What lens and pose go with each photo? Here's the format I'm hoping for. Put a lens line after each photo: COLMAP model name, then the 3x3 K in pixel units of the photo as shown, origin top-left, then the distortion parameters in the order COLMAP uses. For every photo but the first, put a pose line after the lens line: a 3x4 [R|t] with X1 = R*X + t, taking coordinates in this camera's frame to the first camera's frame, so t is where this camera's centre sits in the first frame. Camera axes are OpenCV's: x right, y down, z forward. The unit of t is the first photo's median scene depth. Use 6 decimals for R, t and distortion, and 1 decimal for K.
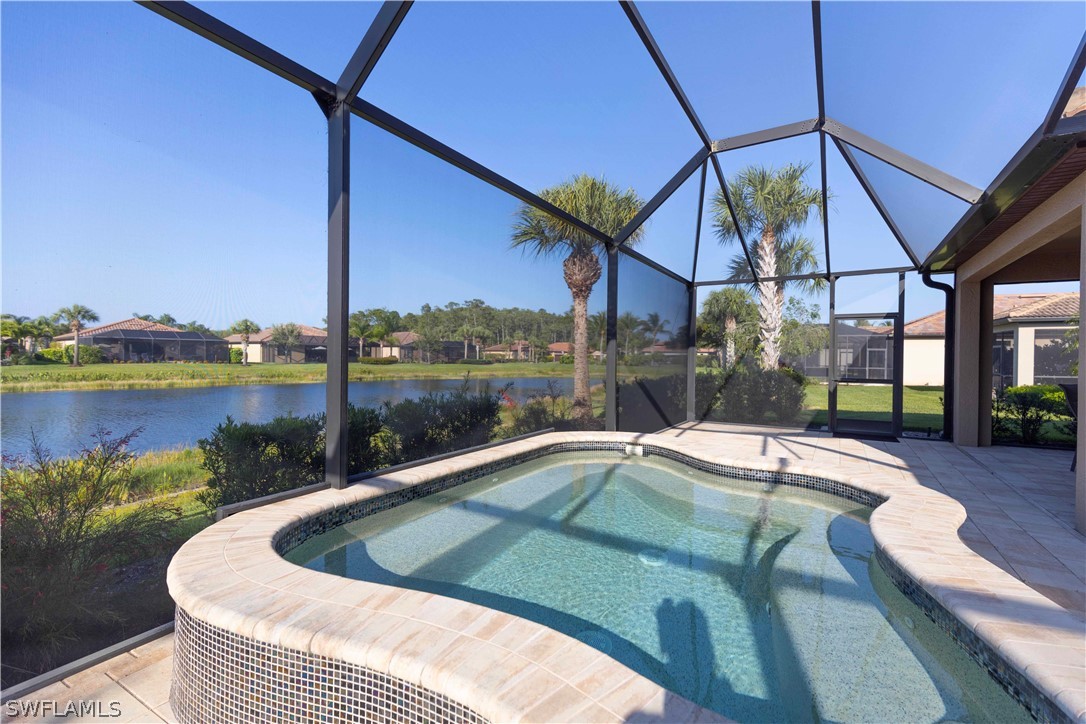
lens RADIAL K [[500.2, 0, 548.2], [0, 500.2, 359.7], [0, 0, 1]] dist [0.006996, -0.001942]
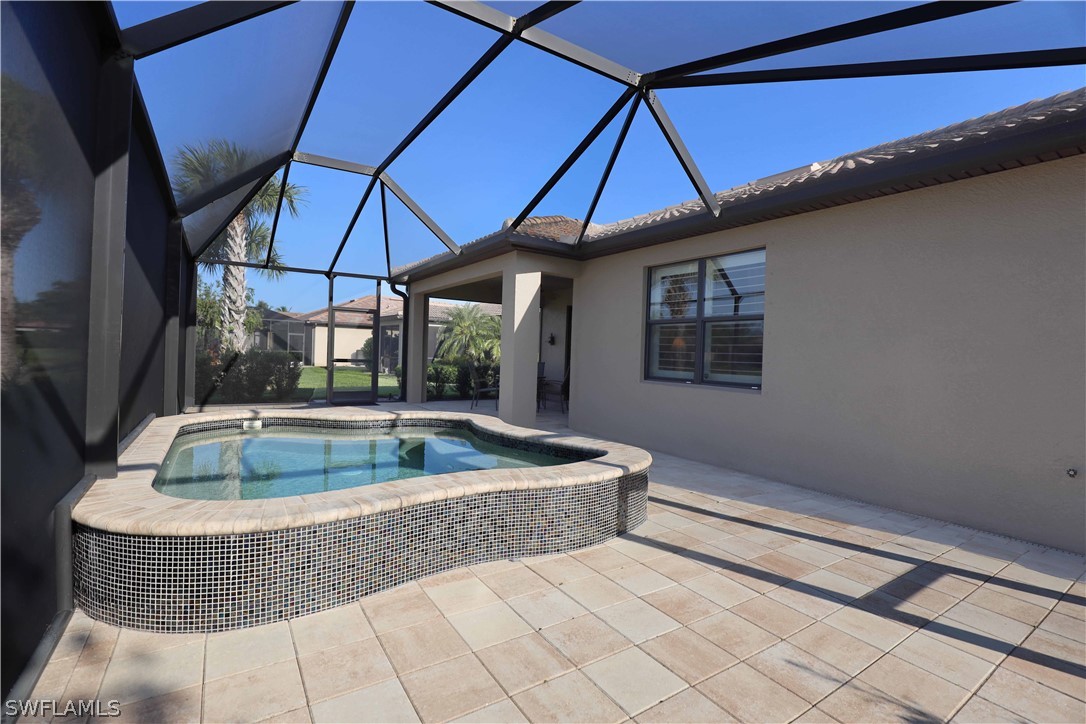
lens RADIAL K [[500.2, 0, 556.8], [0, 500.2, 362.5], [0, 0, 1]] dist [0.006996, -0.001942]
pose [[0.455198, -0.012625, 0.890301, -0.042806], [-0.024100, 0.999358, 0.026493, 0.000057], [-0.890064, -0.033516, 0.454602, -0.006975]]
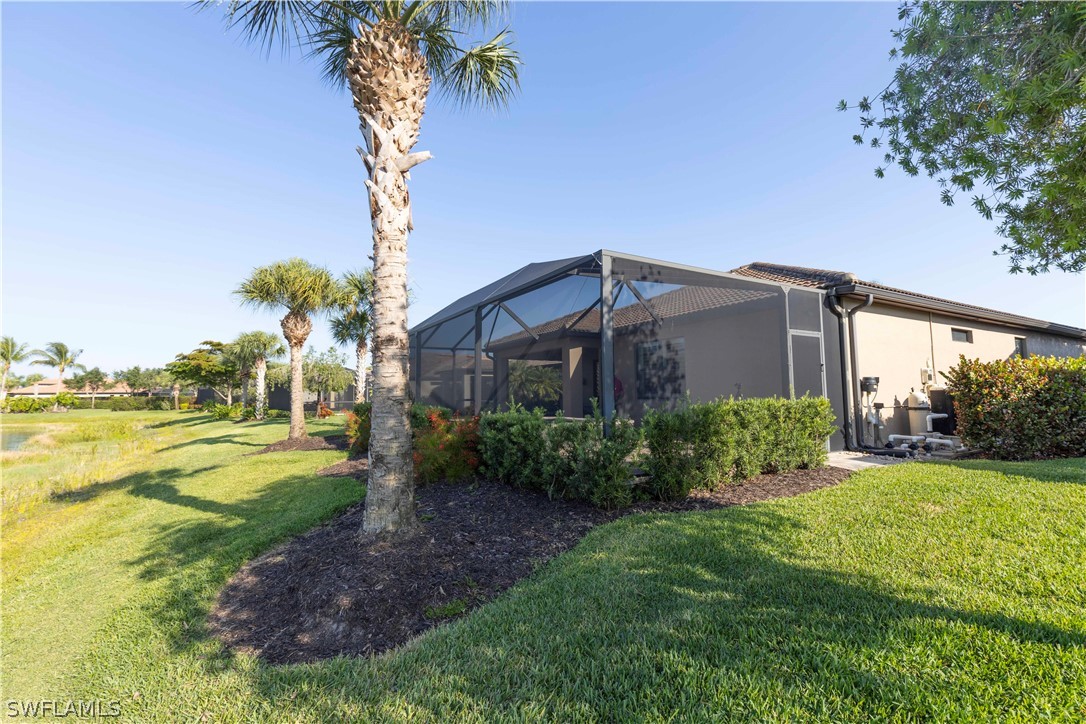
lens RADIAL K [[500.2, 0, 546.2], [0, 500.2, 361.0], [0, 0, 1]] dist [0.006996, -0.001942]
pose [[0.496678, 0.046720, 0.866677, -0.170290], [0.020201, 0.997657, -0.065357, 0.004396], [-0.867700, 0.049969, 0.494570, -0.058632]]
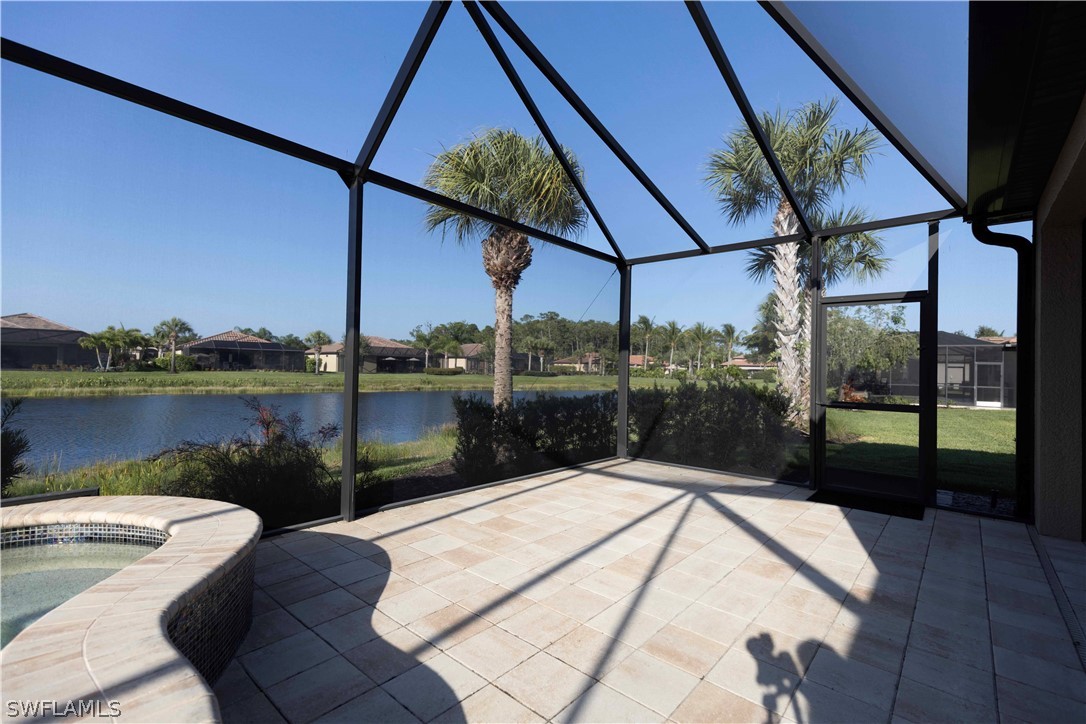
lens RADIAL K [[500.2, 0, 538.2], [0, 500.2, 361.1], [0, 0, 1]] dist [0.006996, -0.001942]
pose [[0.983628, 0.007636, -0.180047, 0.055197], [-0.011718, 0.999698, -0.021620, 0.000970], [0.179828, 0.023376, 0.983420, 0.053297]]
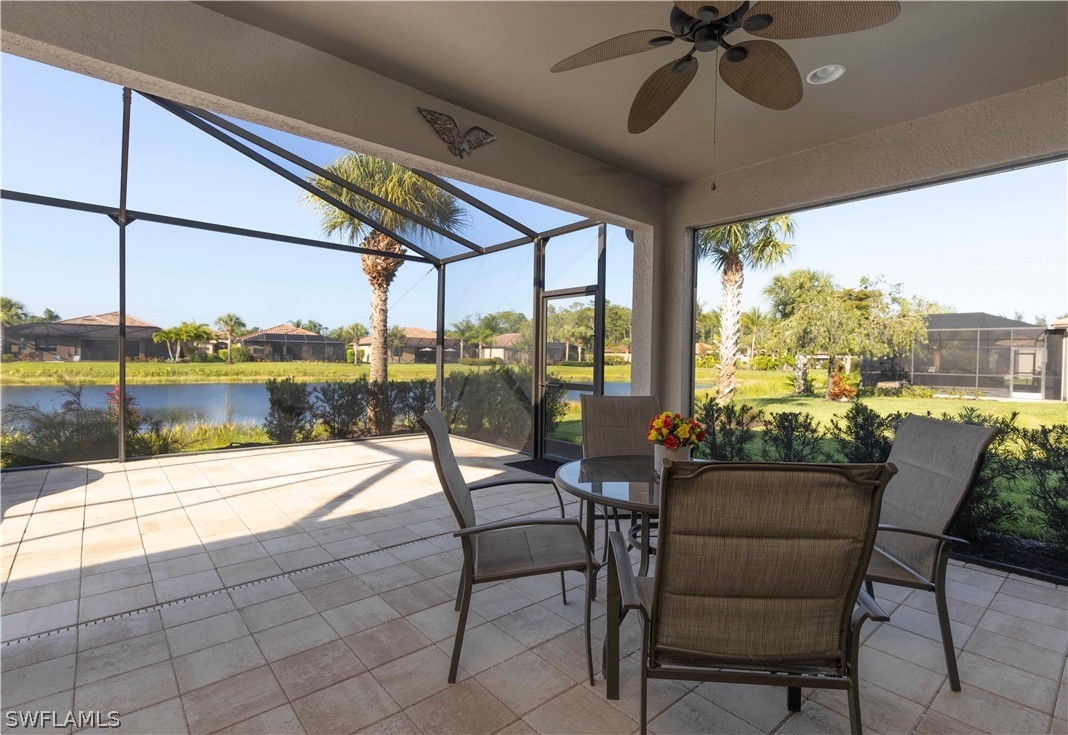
lens RADIAL K [[519.0, 0, 503.9], [0, 519.0, 370.3], [0, 0, 1]] dist [0.009481, 0.000417]
pose [[0.937083, 0.013409, -0.348848, 0.127278], [-0.007943, 0.999822, 0.017093, 0.001422], [0.349016, -0.013246, 0.937023, 0.047241]]
